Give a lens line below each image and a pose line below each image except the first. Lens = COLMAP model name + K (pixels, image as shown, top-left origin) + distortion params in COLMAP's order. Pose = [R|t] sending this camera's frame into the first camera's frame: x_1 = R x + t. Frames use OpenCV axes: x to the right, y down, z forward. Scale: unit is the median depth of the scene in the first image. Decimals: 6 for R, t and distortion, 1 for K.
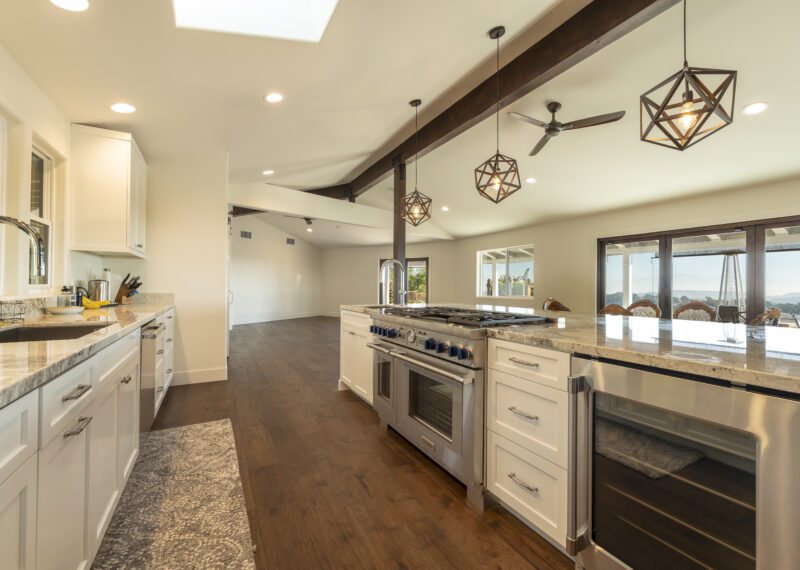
lens RADIAL K [[331.3, 0, 400.0], [0, 331.3, 285.0], [0, 0, 1]] dist [0.000452, 0.000126]
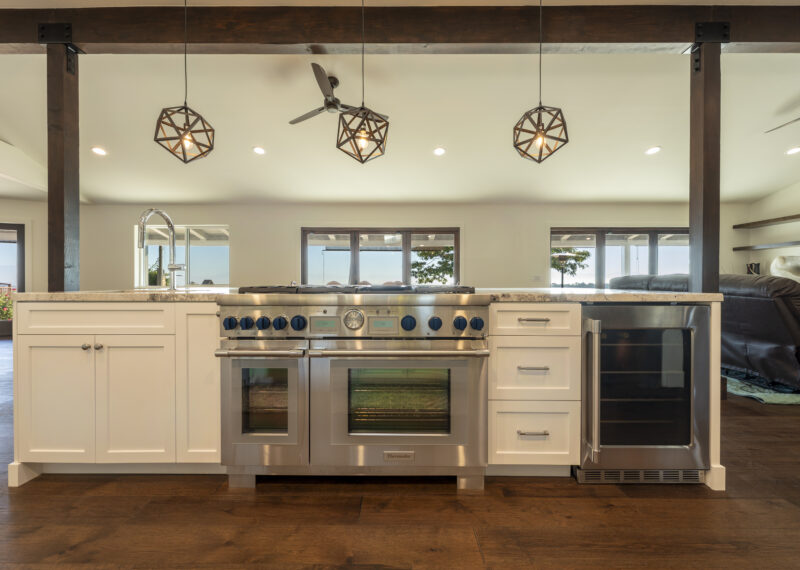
lens RADIAL K [[336.8, 0, 400.0], [0, 336.8, 285.0], [0, 0, 1]] dist [-0.001484, -0.000158]
pose [[0.498542, -0.013127, 0.866766, -0.462533], [-0.003279, 0.999850, 0.017029, 0.063396], [-0.866859, -0.011332, 0.498424, 0.506158]]
